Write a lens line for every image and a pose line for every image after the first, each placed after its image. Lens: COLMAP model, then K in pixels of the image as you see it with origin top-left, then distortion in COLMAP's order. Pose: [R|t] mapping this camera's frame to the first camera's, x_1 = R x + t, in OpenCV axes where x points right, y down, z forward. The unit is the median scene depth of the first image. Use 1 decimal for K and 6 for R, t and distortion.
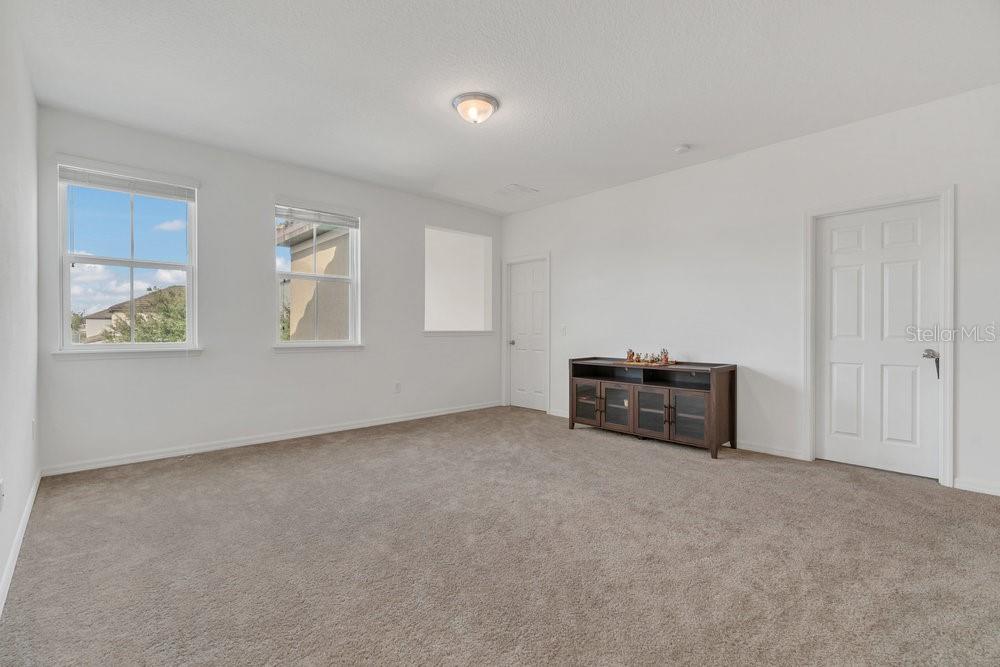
lens RADIAL K [[462.2, 0, 503.6], [0, 462.2, 334.7], [0, 0, 1]] dist [0.002861, 0.001165]
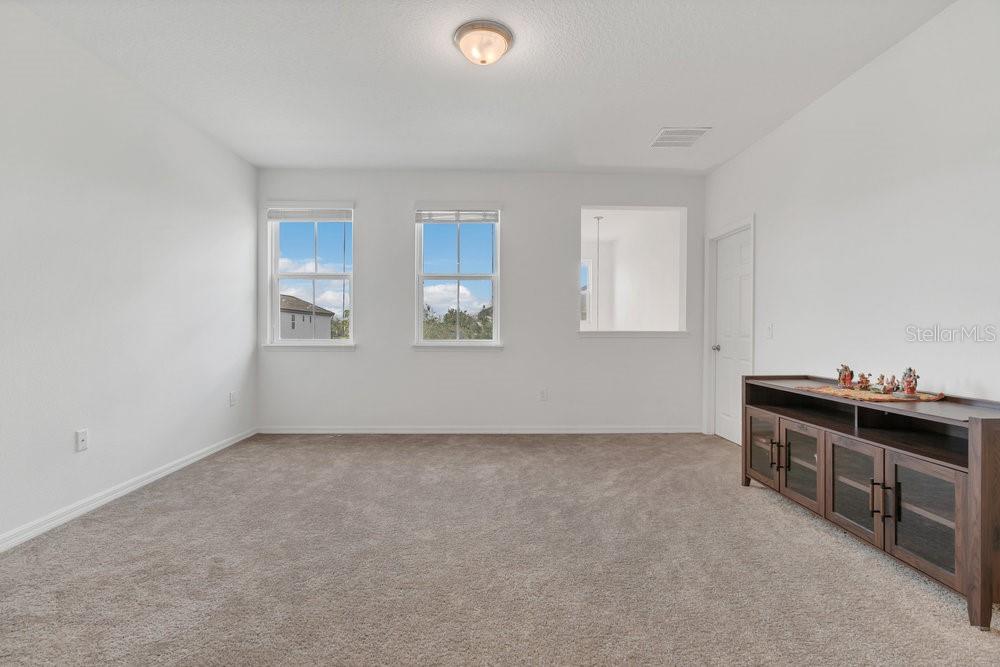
lens RADIAL K [[462.2, 0, 503.6], [0, 462.2, 334.7], [0, 0, 1]] dist [0.002861, 0.001165]
pose [[0.741973, 0.009736, -0.670359, 0.339313], [-0.011864, 0.999929, 0.001391, -0.000912], [0.670325, 0.006921, 0.742036, 0.314716]]
